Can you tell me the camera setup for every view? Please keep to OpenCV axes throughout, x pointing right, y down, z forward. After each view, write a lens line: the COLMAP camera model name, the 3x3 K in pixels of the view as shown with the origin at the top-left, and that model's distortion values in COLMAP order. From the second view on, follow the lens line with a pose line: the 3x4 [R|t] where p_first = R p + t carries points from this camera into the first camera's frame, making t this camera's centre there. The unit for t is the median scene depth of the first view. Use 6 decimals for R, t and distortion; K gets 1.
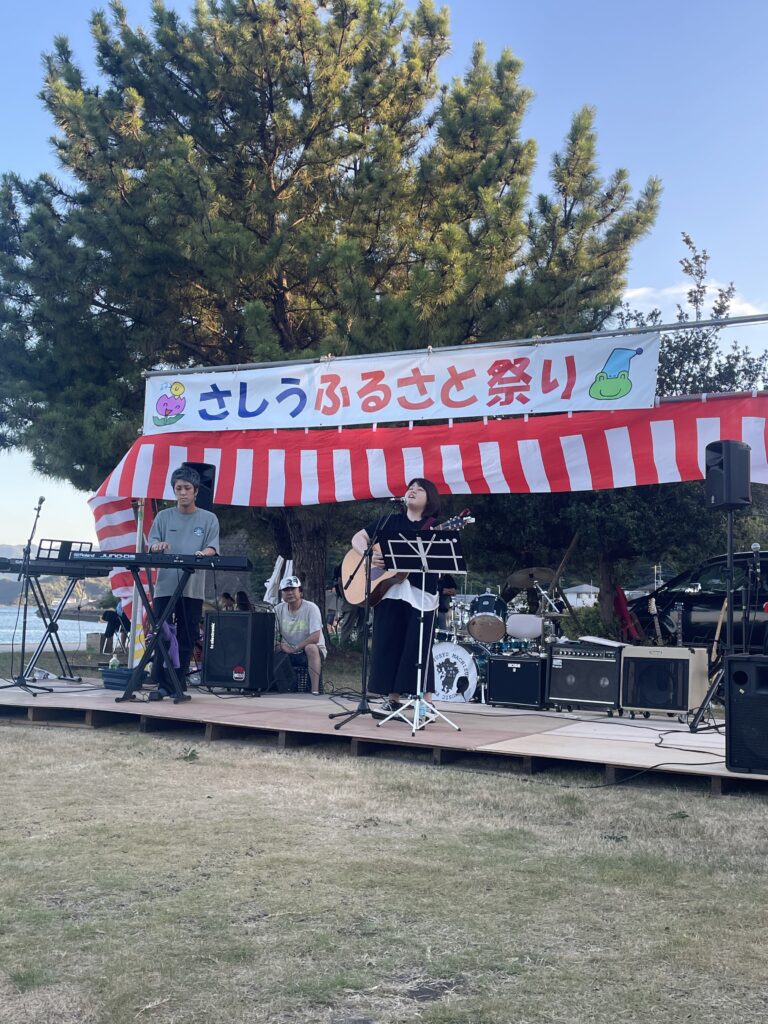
lens RADIAL K [[1167.1, 0, 384.0], [0, 1167.1, 512.0], [0, 0, 1]] dist [0.017366, 0.013975]
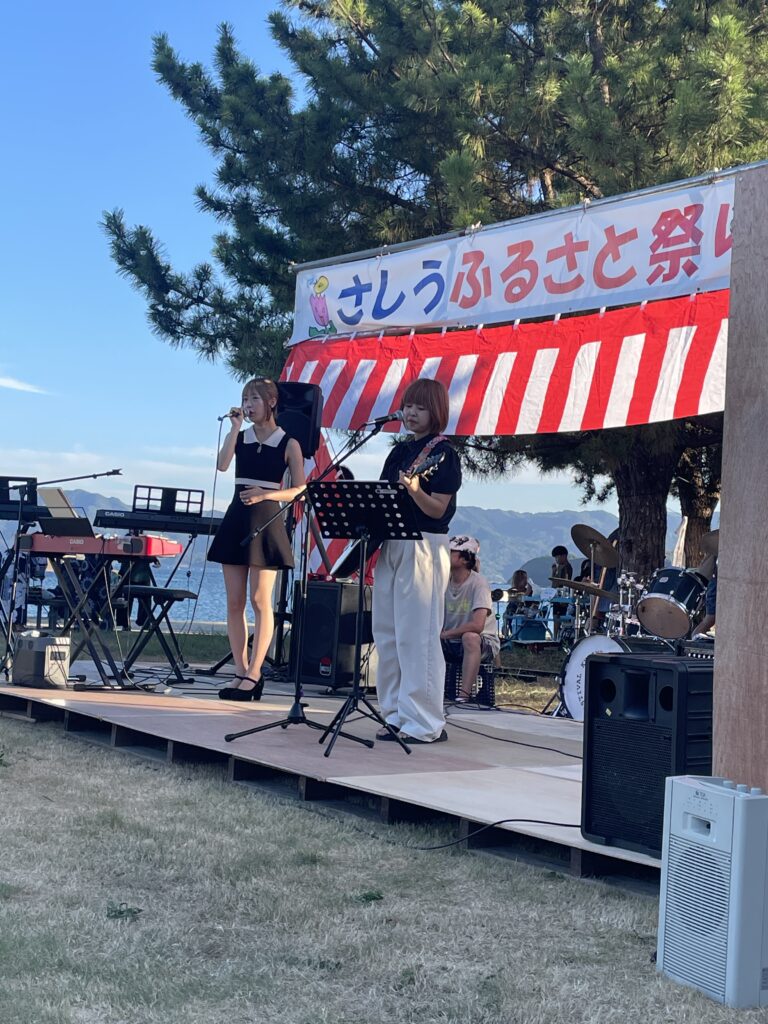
lens RADIAL K [[1546.9, 0, 384.0], [0, 1546.9, 512.0], [0, 0, 1]] dist [0.028327, 0.052276]
pose [[0.916779, 0.005657, -0.399355, 0.289454], [0.005347, 0.999636, 0.026435, 0.015297], [0.399359, -0.026371, 0.916415, 0.122257]]
